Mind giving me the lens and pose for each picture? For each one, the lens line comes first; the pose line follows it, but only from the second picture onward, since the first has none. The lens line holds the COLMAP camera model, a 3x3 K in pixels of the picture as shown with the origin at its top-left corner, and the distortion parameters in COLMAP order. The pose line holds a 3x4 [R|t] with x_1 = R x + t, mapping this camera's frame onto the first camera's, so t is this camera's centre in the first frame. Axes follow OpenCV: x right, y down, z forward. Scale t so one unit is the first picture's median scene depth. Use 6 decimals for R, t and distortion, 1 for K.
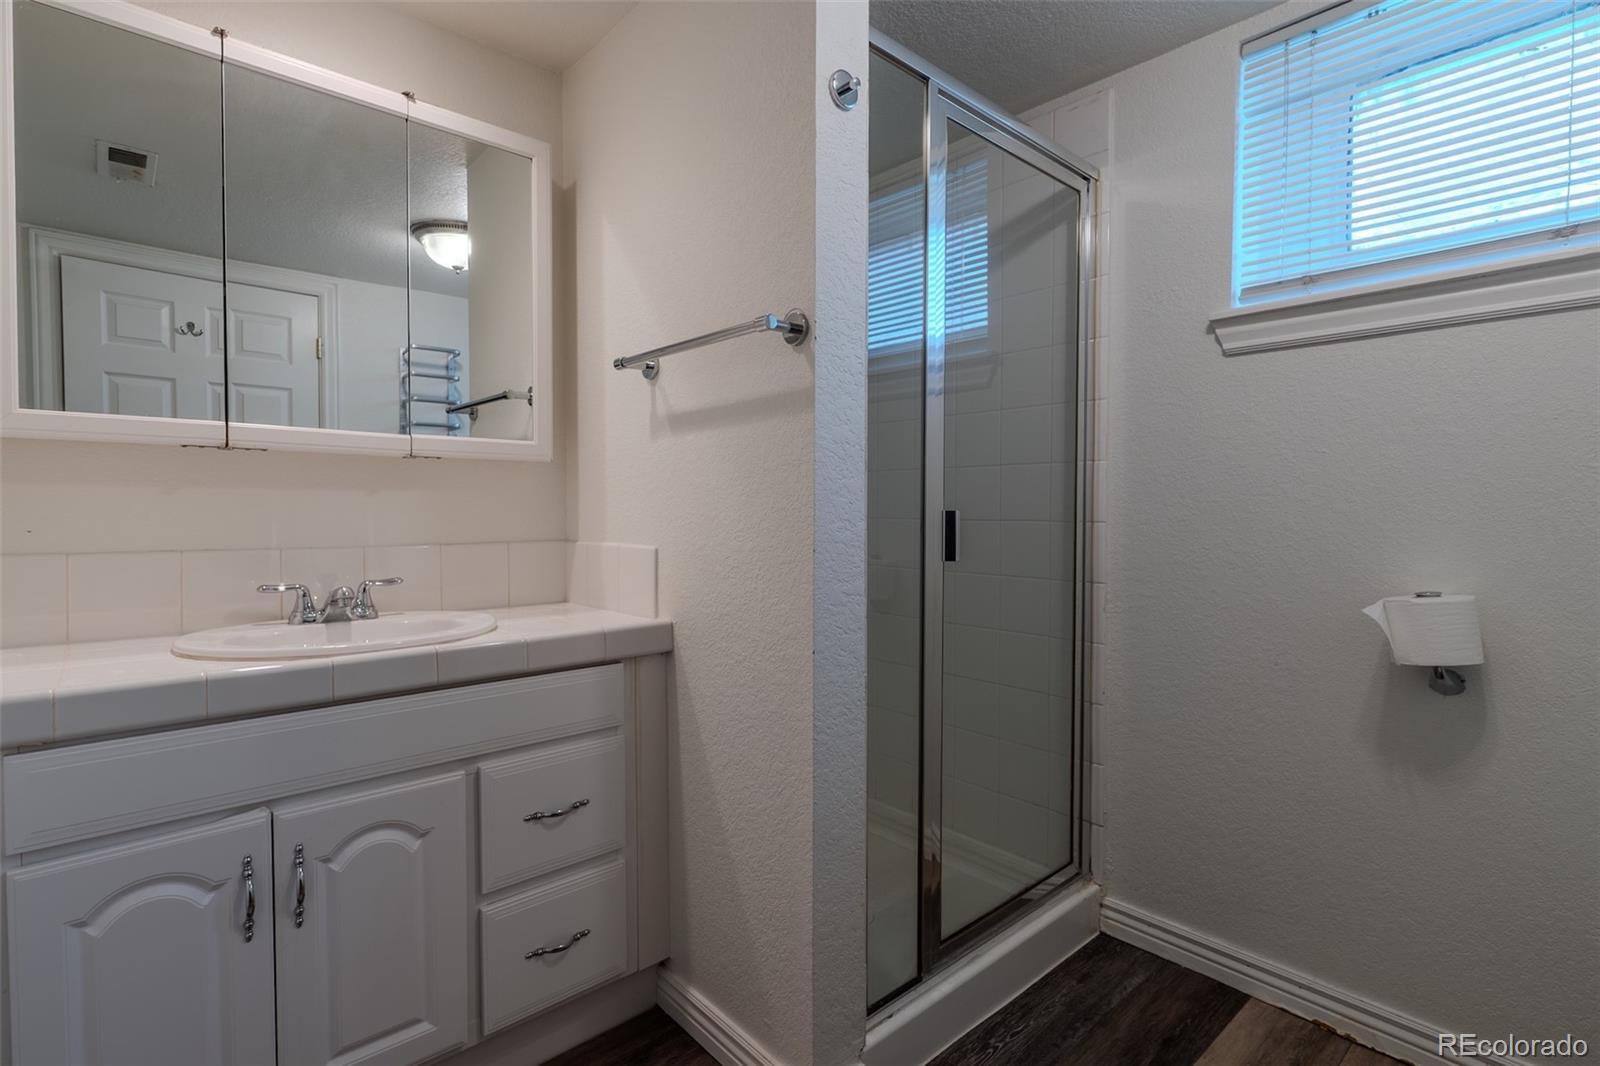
lens RADIAL K [[774.9, 0, 796.9], [0, 774.9, 521.4], [0, 0, 1]] dist [0.015917, 0.000408]
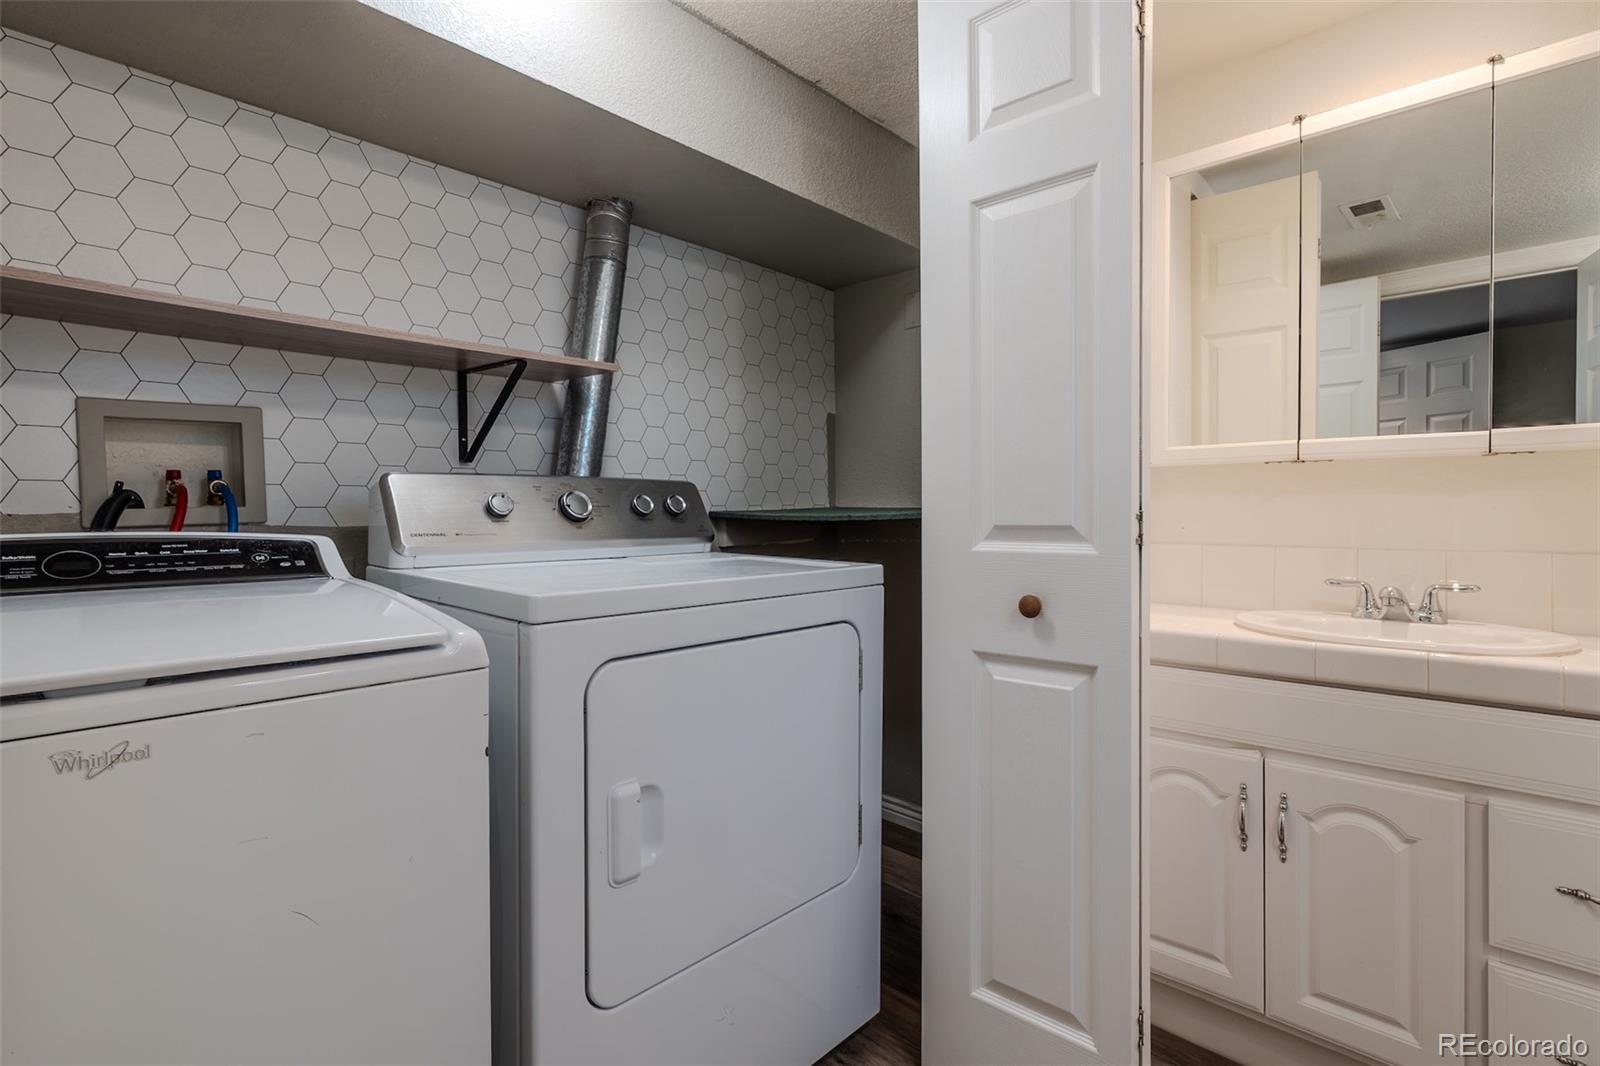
lens RADIAL K [[774.9, 0, 796.9], [0, 774.9, 521.4], [0, 0, 1]] dist [0.015917, 0.000408]
pose [[0.102159, 0.007746, -0.994738, 0.410369], [-0.014810, 0.999871, 0.006265, 0.002411], [0.994658, 0.014092, 0.102260, 0.117652]]
